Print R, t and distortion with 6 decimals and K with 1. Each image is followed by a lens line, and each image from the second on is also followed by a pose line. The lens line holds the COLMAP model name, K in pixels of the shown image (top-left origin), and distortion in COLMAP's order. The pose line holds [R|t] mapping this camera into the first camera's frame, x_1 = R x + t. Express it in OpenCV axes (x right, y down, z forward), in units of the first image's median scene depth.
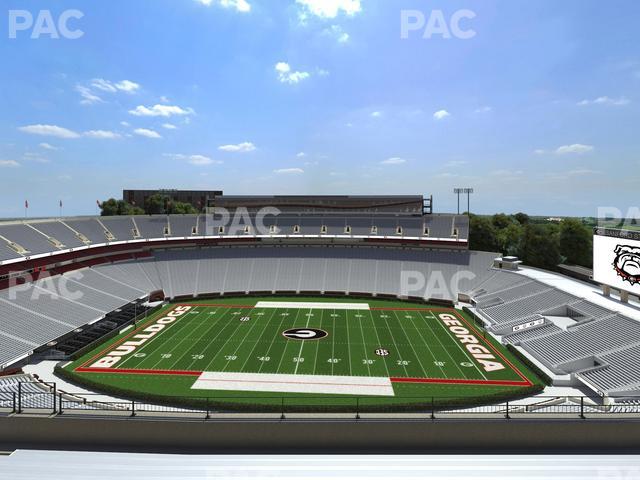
lens RADIAL K [[319.9, 0, 320.1], [0, 319.9, 201.5], [0, 0, 1]] dist [0.000220, 0.000311]
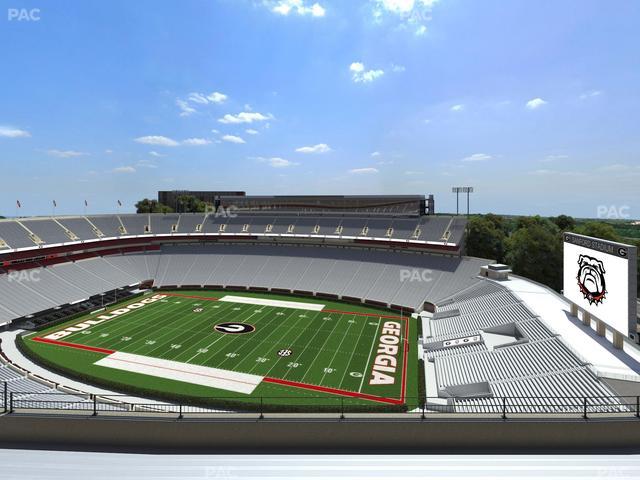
lens RADIAL K [[319.9, 0, 320.1], [0, 319.9, 201.4], [0, 0, 1]] dist [0.000220, 0.000311]
pose [[0.973584, 0.001019, -0.228325, 0.403566], [-0.001059, 0.999999, -0.000054, -0.000305], [0.228325, 0.000294, 0.973585, 0.041255]]
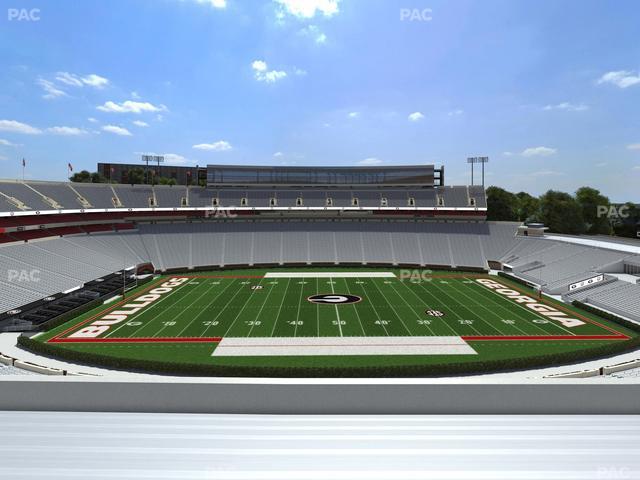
lens RADIAL K [[319.9, 0, 320.2], [0, 319.9, 201.4], [0, 0, 1]] dist [0.000220, 0.000311]
pose [[0.997492, -0.000292, 0.070776, -0.125747], [0.000314, 1.000000, -0.000299, 0.137524], [-0.070776, 0.000320, 0.997492, 0.143790]]
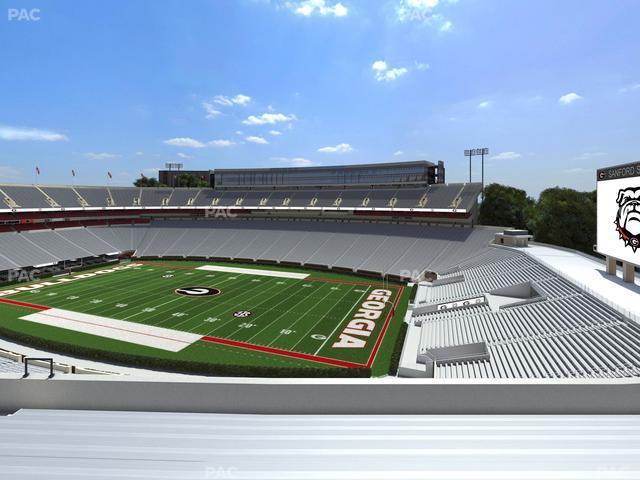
lens RADIAL K [[319.9, 0, 320.1], [0, 319.9, 201.3], [0, 0, 1]] dist [0.000220, 0.000311]
pose [[0.955475, 0.001267, -0.295070, 0.482305], [-0.001448, 0.999999, -0.000394, 0.137142], [0.295070, 0.000803, 0.955475, 0.204241]]
